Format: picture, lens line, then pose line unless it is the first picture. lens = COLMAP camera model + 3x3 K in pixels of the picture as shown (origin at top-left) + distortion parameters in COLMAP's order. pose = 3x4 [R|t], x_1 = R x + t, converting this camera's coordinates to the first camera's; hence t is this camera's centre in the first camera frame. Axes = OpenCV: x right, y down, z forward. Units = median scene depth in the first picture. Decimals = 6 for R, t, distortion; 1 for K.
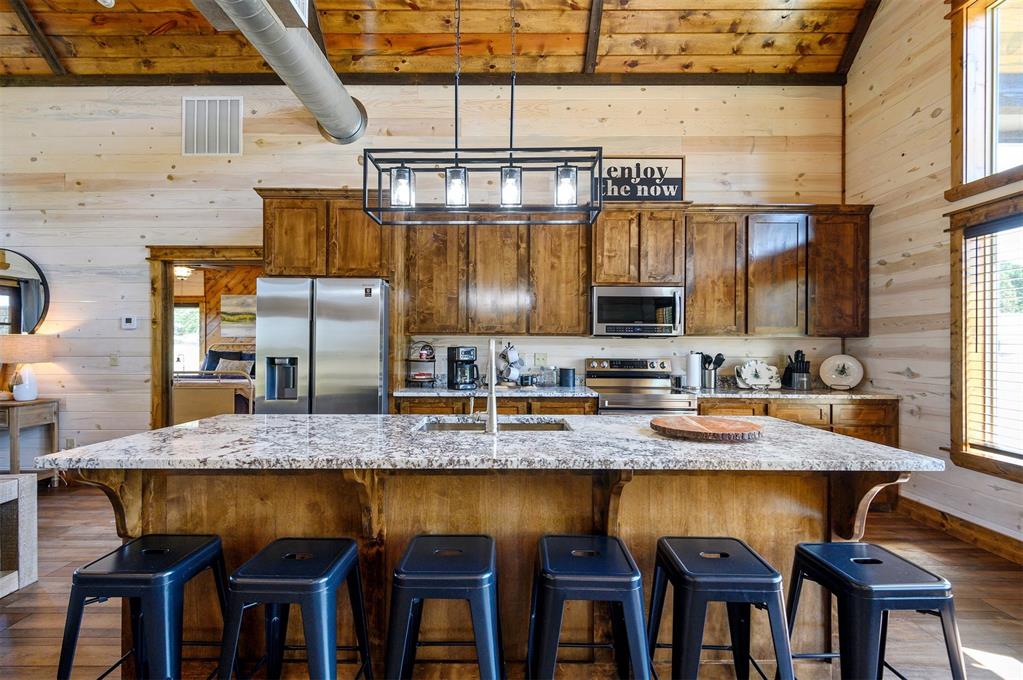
lens RADIAL K [[467.9, 0, 514.3], [0, 467.9, 348.4], [0, 0, 1]] dist [0.001095, -0.007752]
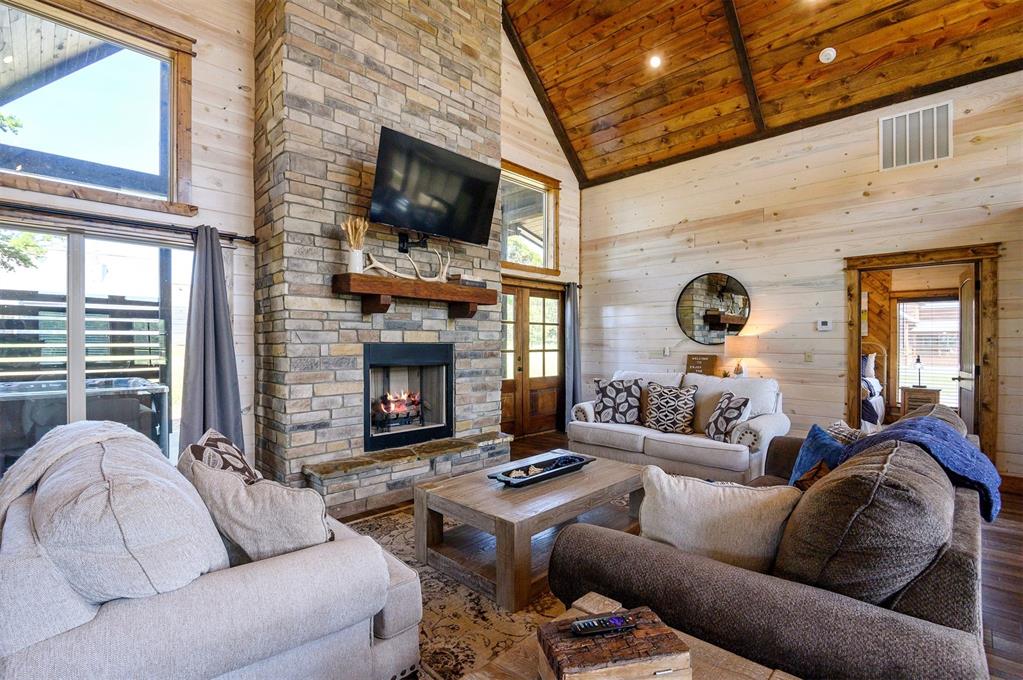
lens RADIAL K [[467.9, 0, 510.2], [0, 467.9, 344.4], [0, 0, 1]] dist [0.001095, -0.007752]
pose [[0.714113, 0.003901, -0.700019, -0.593110], [-0.007148, 0.999973, -0.001719, 0.000725], [0.699994, 0.006232, 0.714122, -0.408686]]
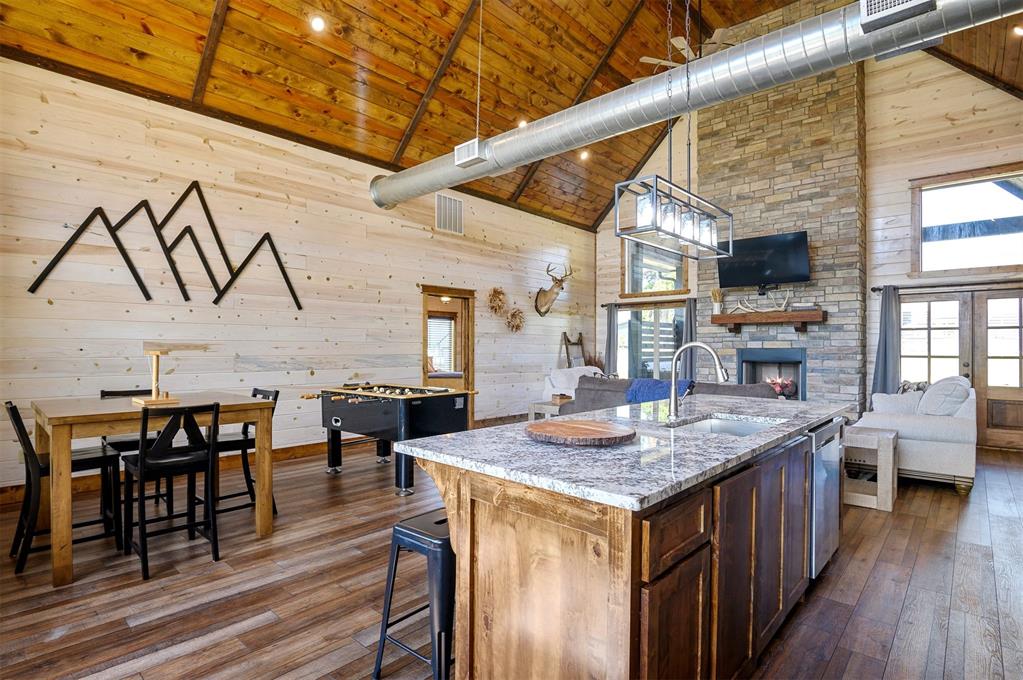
lens RADIAL K [[516.1, 0, 501.7], [0, 516.1, 347.7], [0, 0, 1]] dist [-0.013223, -0.008982]
pose [[-0.677563, -0.003986, -0.735454, 0.582308], [-0.009077, 0.999954, 0.002942, -0.002350], [0.735409, 0.008669, -0.677568, 0.737671]]
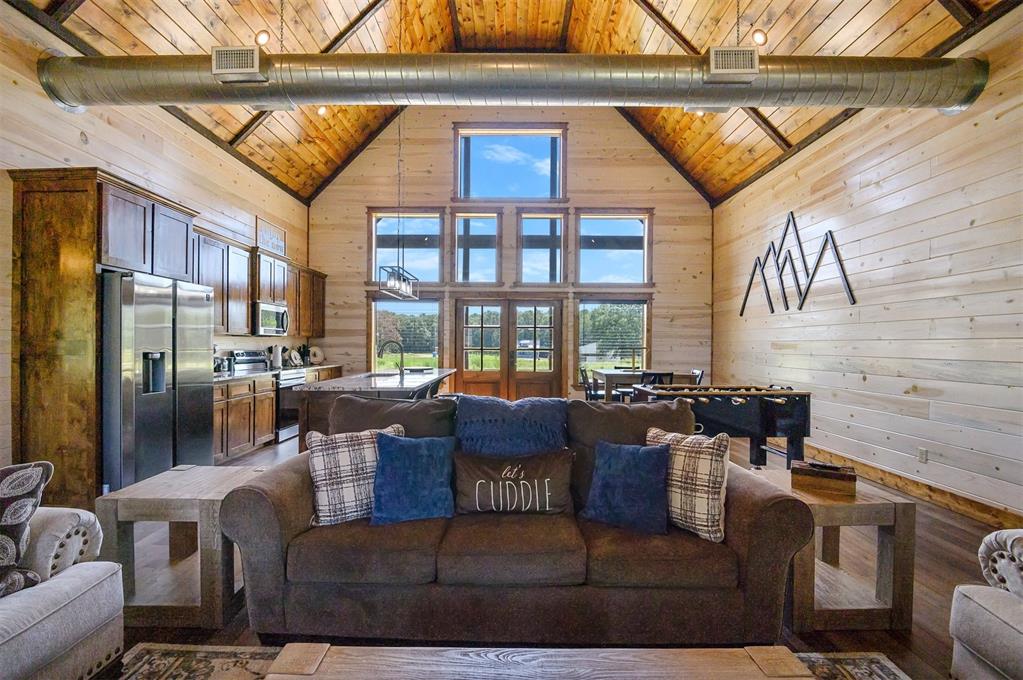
lens RADIAL K [[467.9, 0, 510.0], [0, 467.9, 342.5], [0, 0, 1]] dist [0.001095, -0.007752]
pose [[-0.008398, 0.001866, 0.999963, -1.287370], [-0.002177, 0.999996, -0.001884, -0.001473], [-0.999962, -0.002193, -0.008394, 0.183436]]
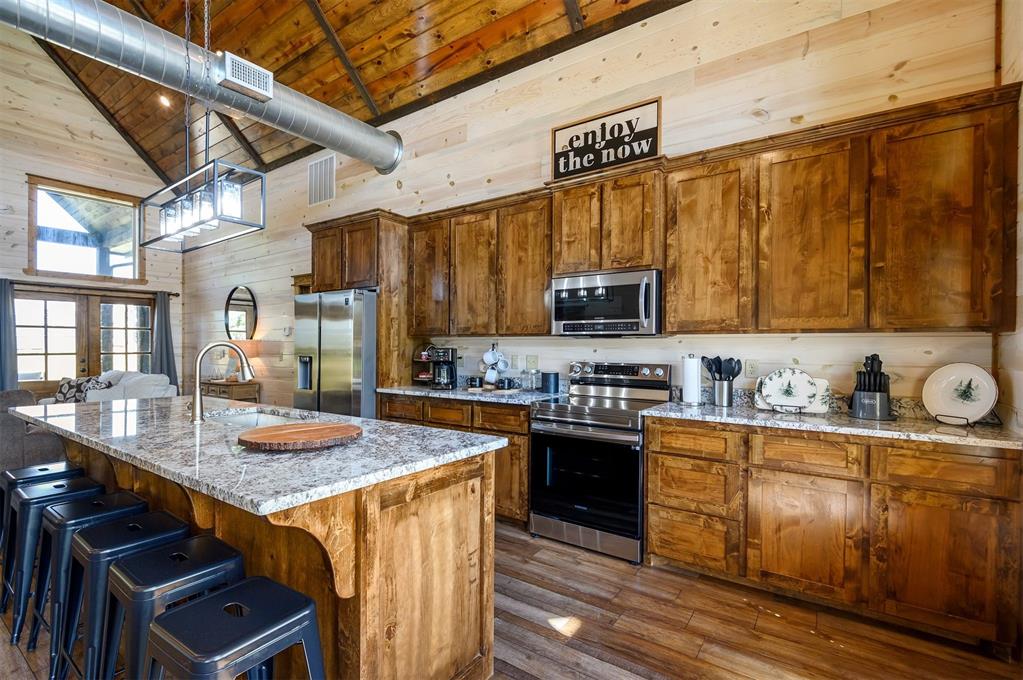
lens RADIAL K [[467.9, 0, 507.1], [0, 467.9, 350.8], [0, 0, 1]] dist [0.001095, -0.007752]
pose [[0.819790, 0.004562, -0.572647, 0.569940], [-0.003306, 0.999989, 0.003234, -0.001352], [0.572655, -0.000758, 0.819796, 0.226323]]
